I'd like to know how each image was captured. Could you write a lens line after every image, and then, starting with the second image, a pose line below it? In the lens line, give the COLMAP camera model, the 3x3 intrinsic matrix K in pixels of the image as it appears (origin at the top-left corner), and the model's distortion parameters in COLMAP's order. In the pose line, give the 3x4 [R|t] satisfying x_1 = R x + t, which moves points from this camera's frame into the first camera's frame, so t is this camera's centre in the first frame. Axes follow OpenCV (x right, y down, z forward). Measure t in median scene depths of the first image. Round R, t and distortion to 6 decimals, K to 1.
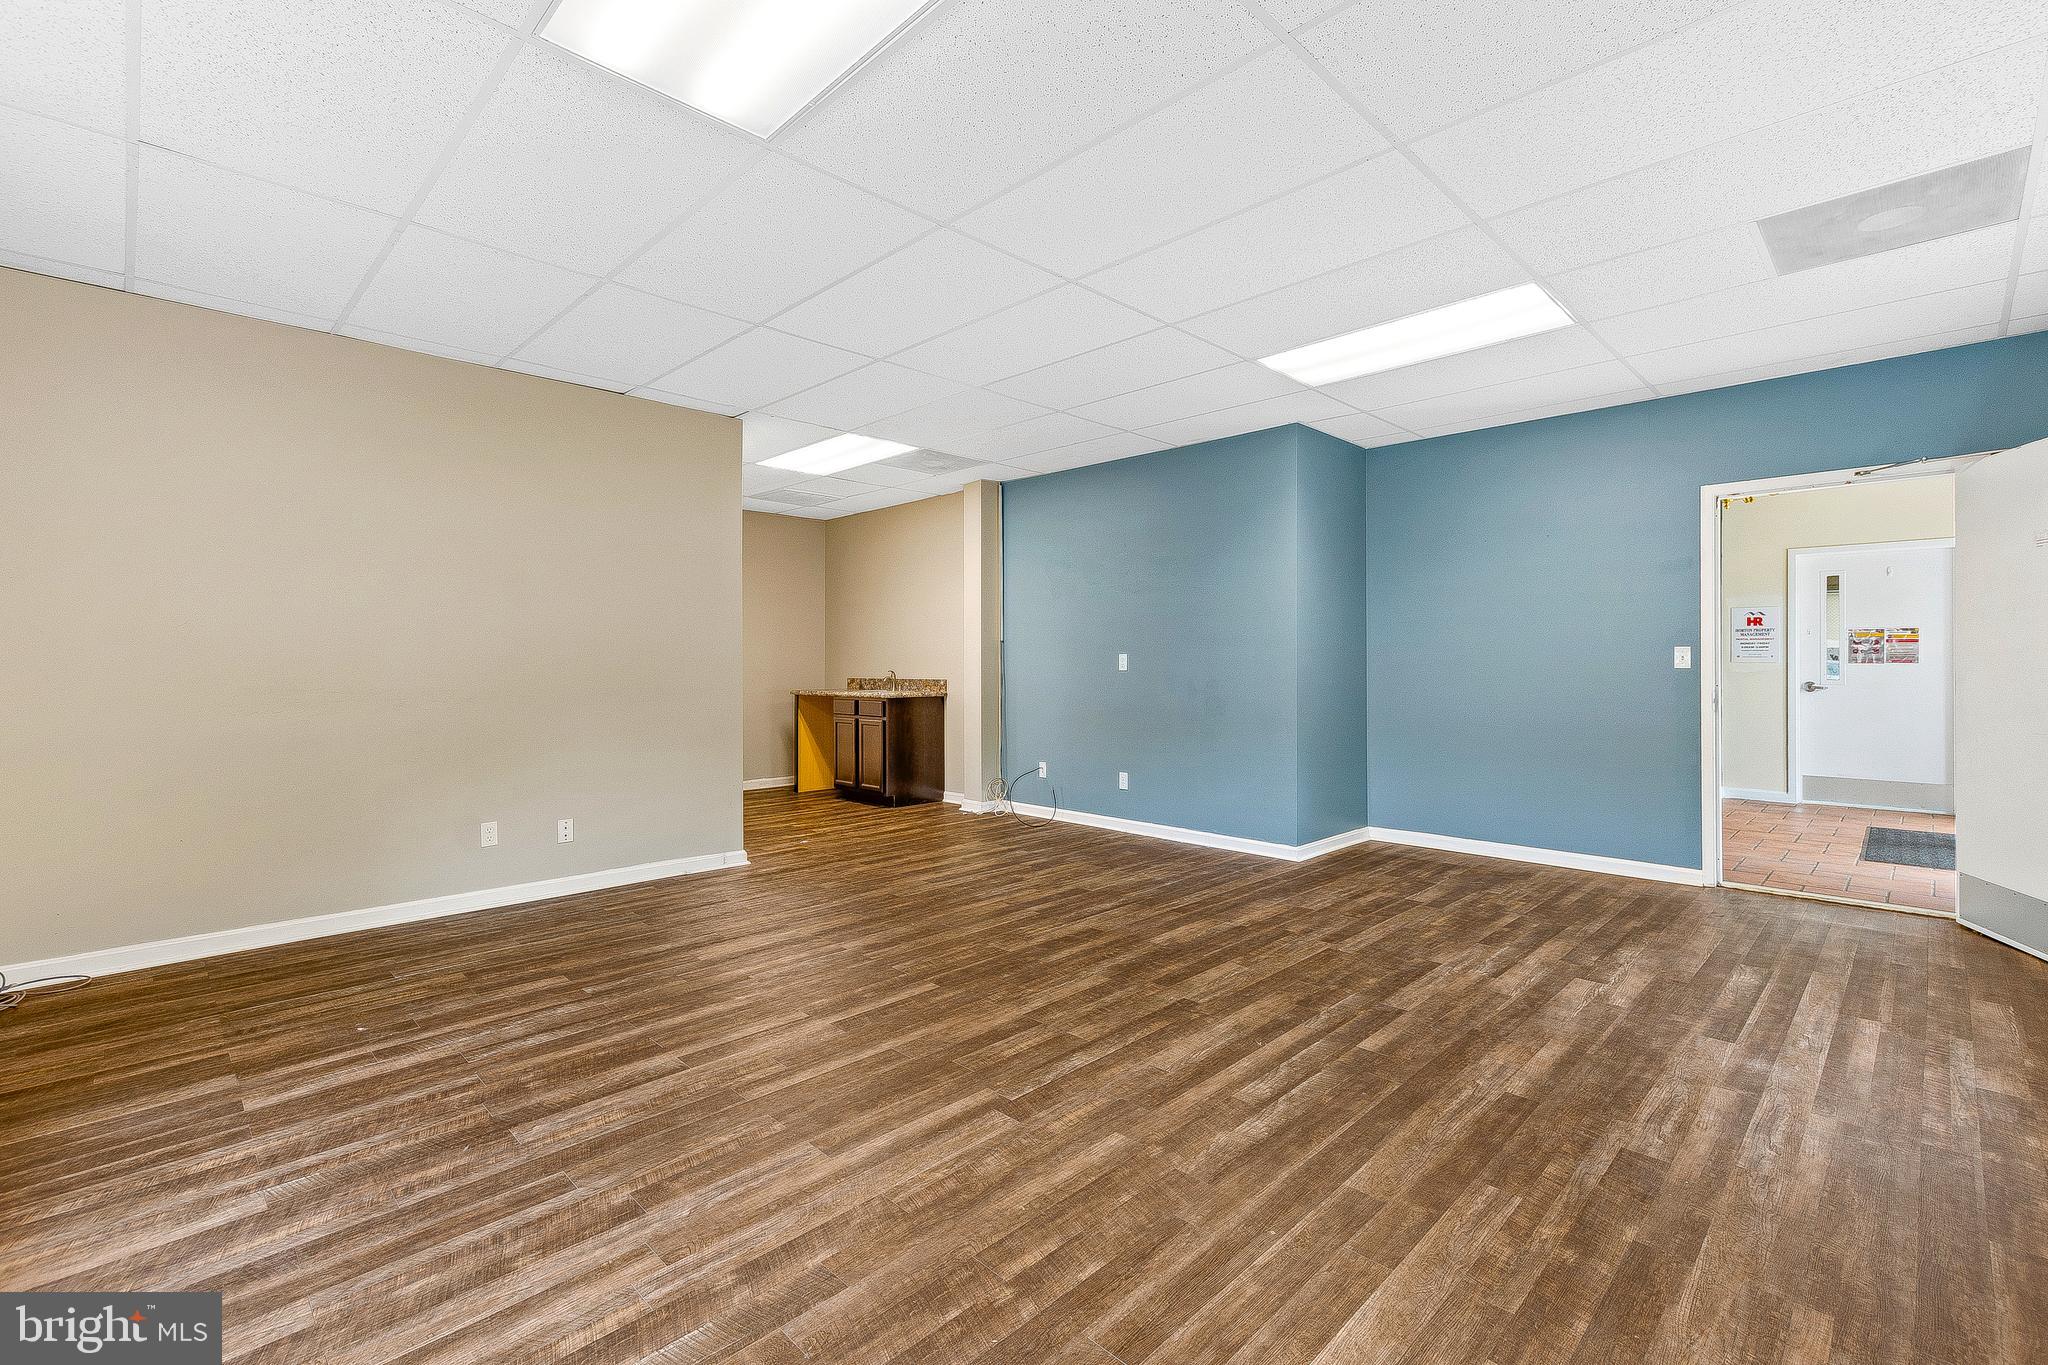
lens RADIAL K [[897.4, 0, 1019.6], [0, 897.4, 661.9], [0, 0, 1]] dist [0.017268, -0.002983]
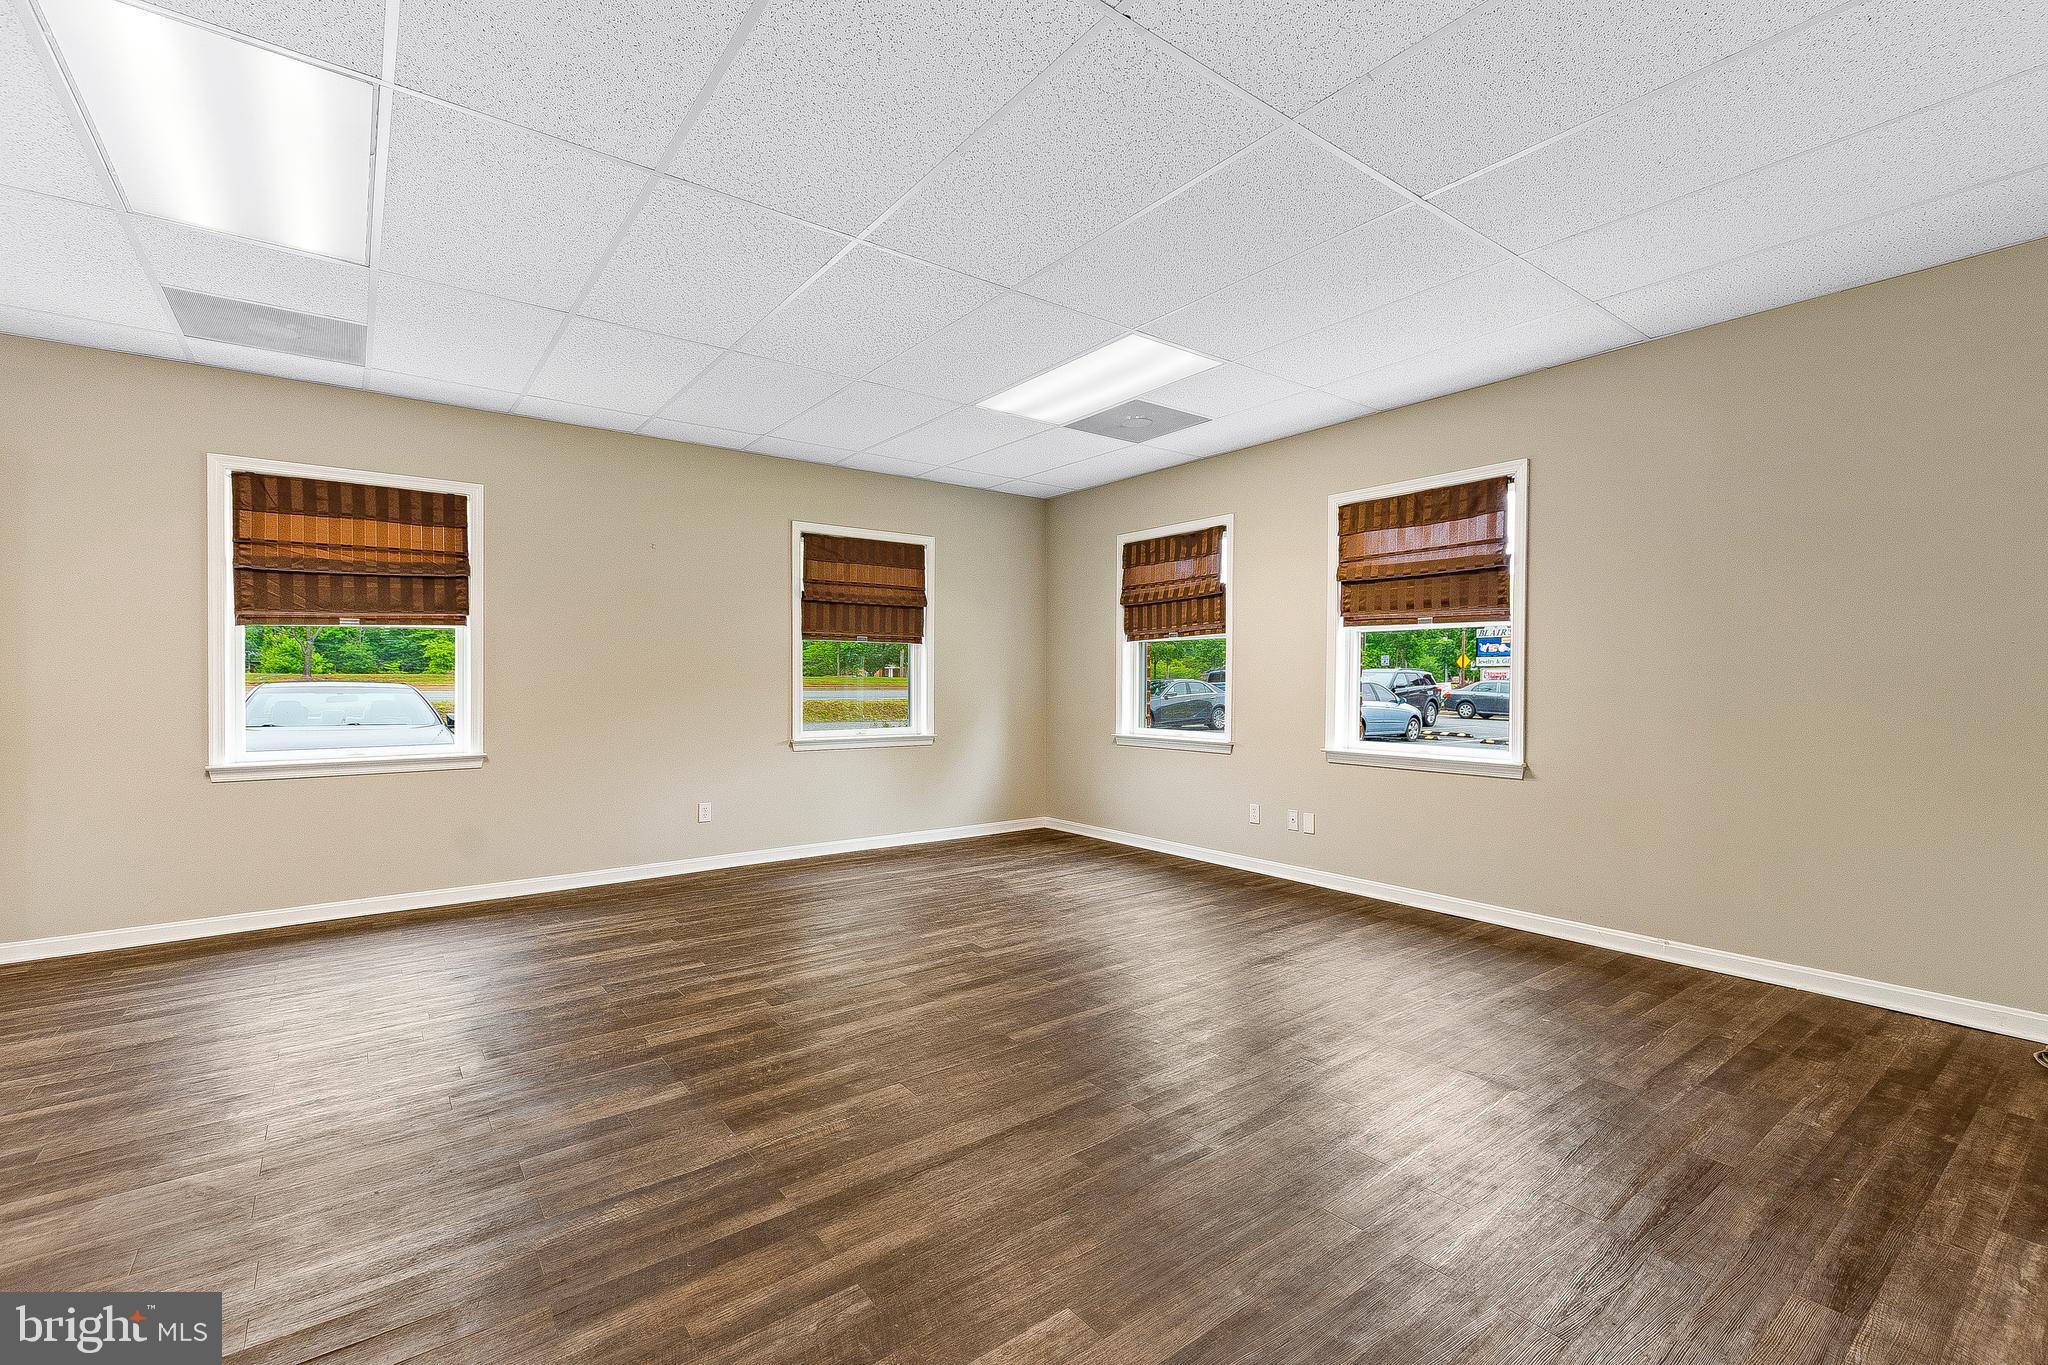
lens RADIAL K [[897.4, 0, 1024.7], [0, 897.4, 688.0], [0, 0, 1]] dist [0.017268, -0.002983]
pose [[-0.991906, 0.001663, 0.126965, -0.251497], [0.003356, 0.999908, 0.013121, -0.002285], [-0.126931, 0.013441, -0.991820, 2.121530]]
